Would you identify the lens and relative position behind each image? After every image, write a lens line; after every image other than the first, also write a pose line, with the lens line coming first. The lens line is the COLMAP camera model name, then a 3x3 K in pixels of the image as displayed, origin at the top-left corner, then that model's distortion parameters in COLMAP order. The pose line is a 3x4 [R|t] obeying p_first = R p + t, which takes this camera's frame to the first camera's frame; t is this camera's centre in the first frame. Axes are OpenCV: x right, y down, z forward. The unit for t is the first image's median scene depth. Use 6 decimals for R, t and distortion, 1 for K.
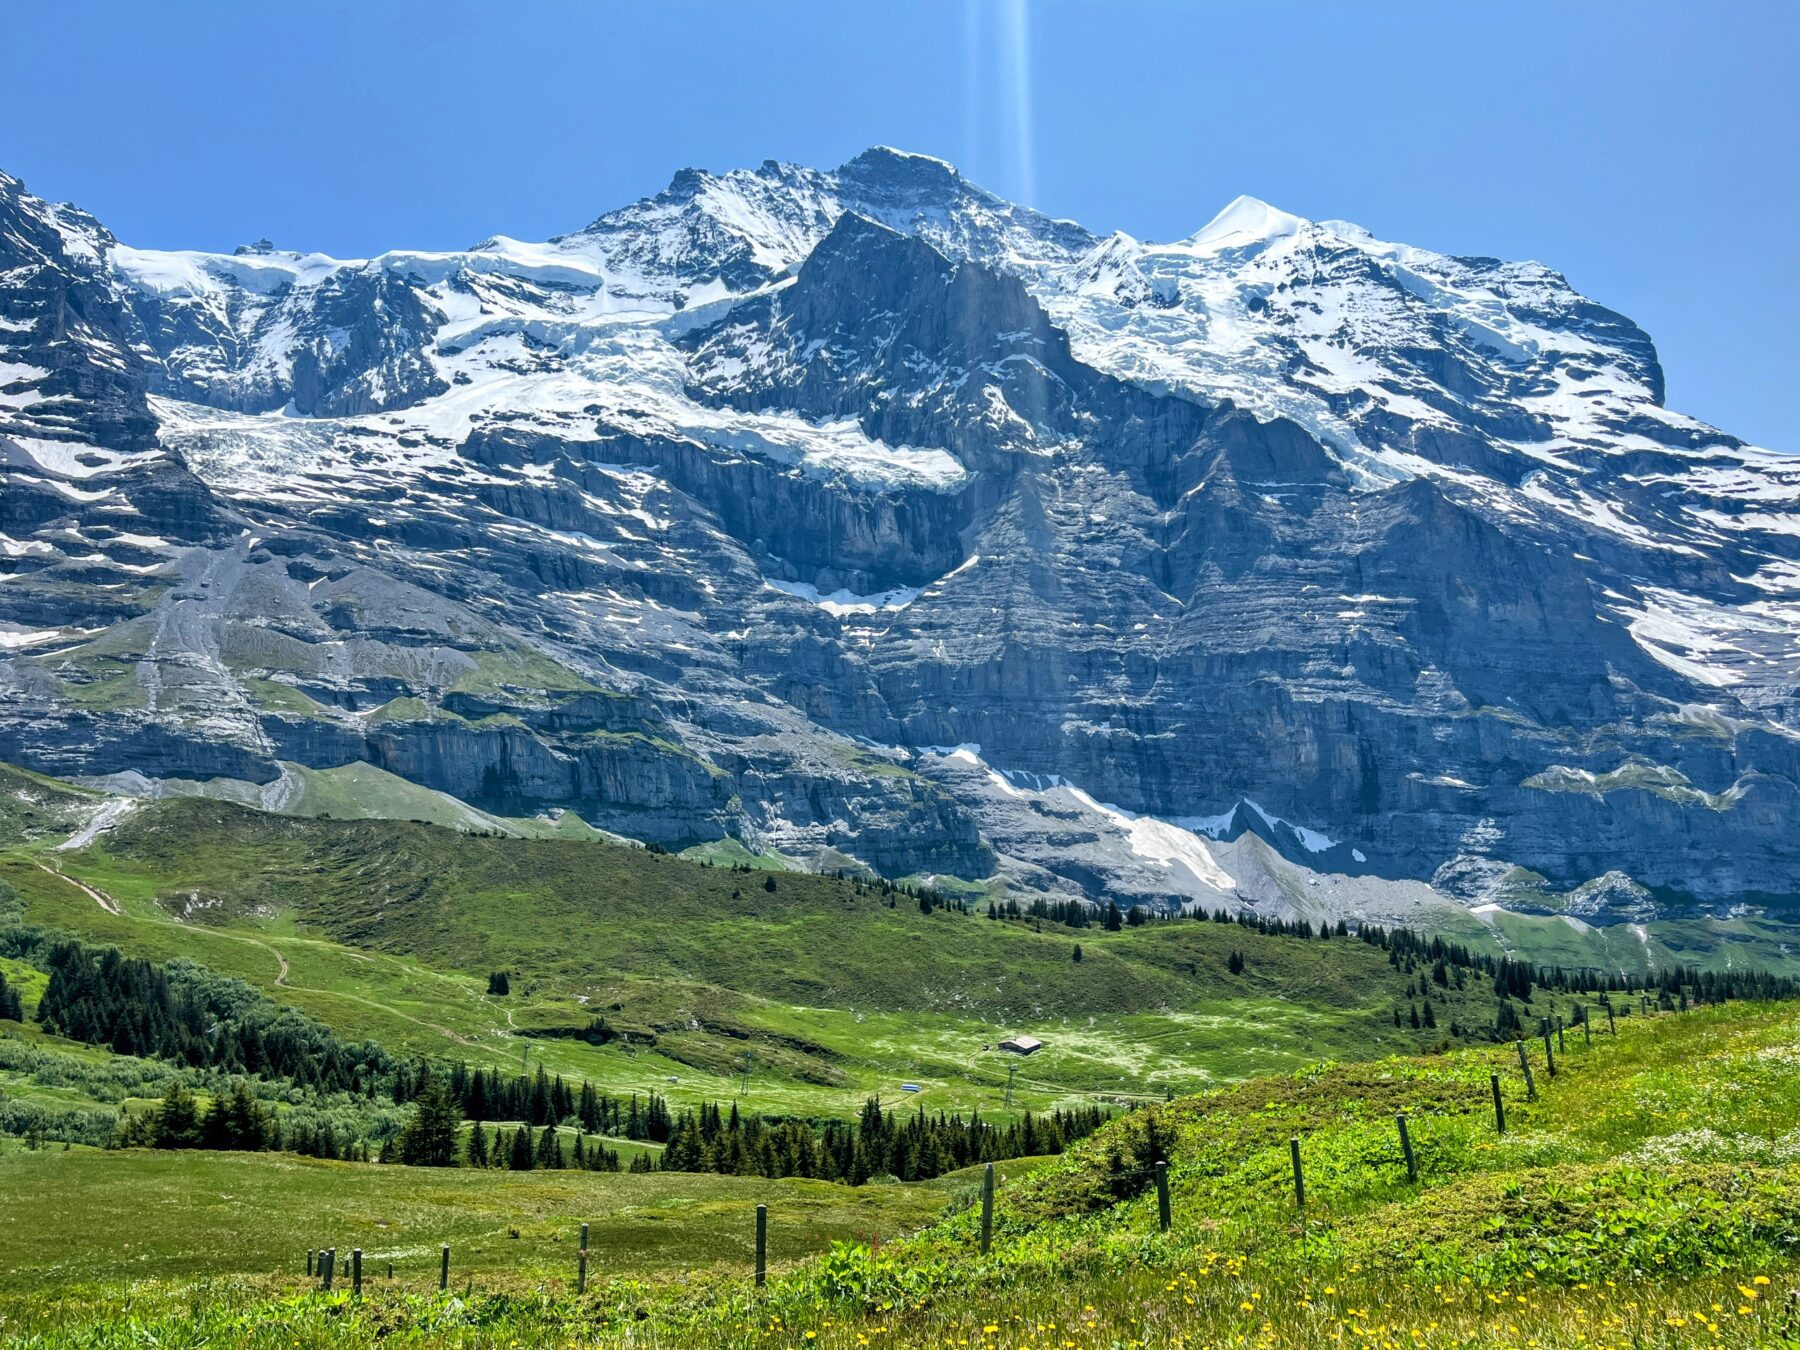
lens RADIAL K [[1351.3, 0, 909.4], [0, 1351.3, 685.1], [0, 0, 1]] dist [0.057263, -0.075738]
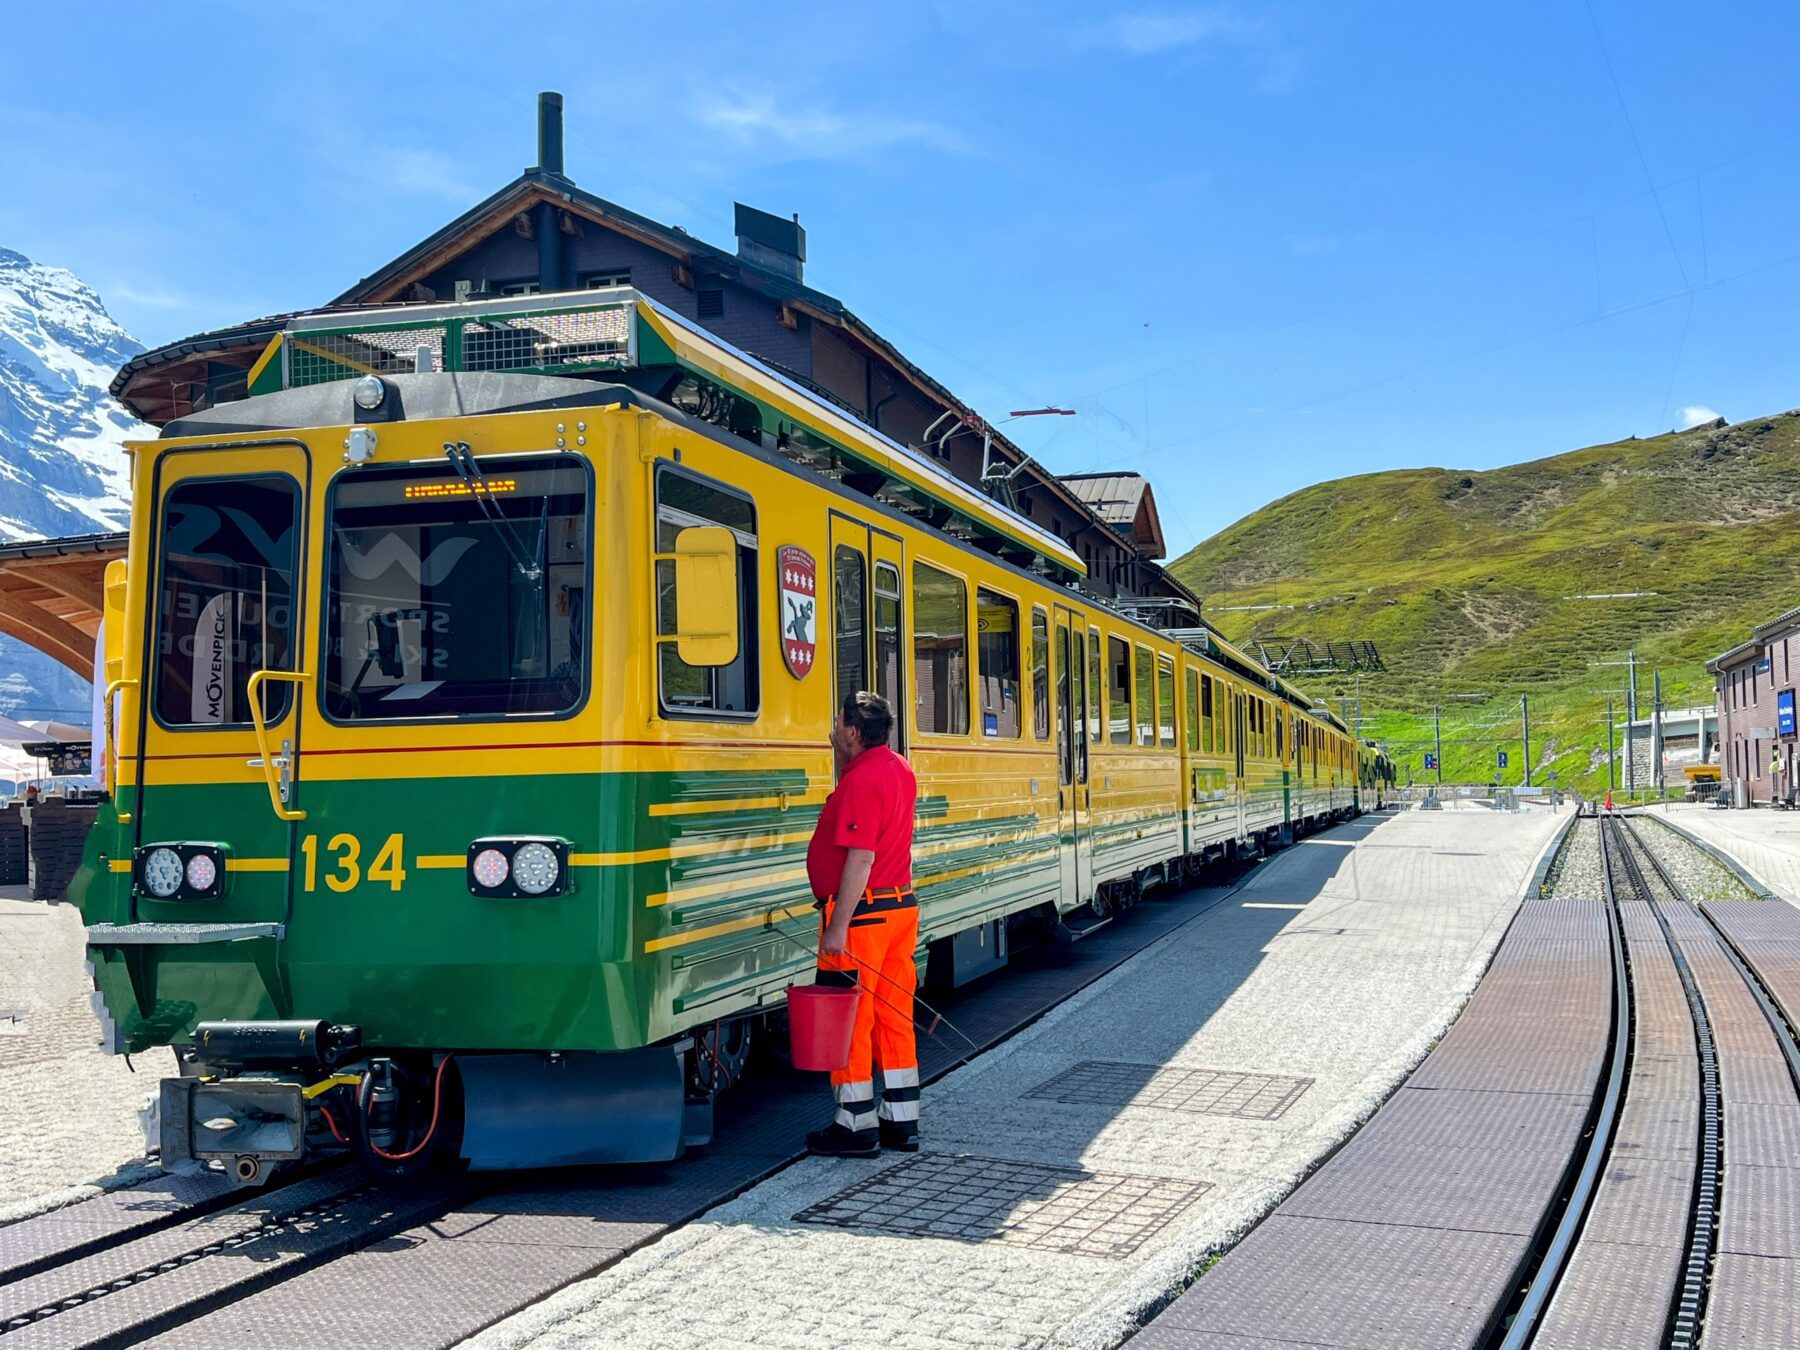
lens RADIAL K [[1892.6, 0, 900.4], [0, 1892.6, 675.6], [0, 0, 1]] dist [0.026514, 0.000000]
pose [[0.590282, 0.068834, 0.804257, -0.206373], [-0.054279, 0.997487, -0.045534, -0.027417], [-0.805370, -0.016776, 0.592535, -0.169308]]
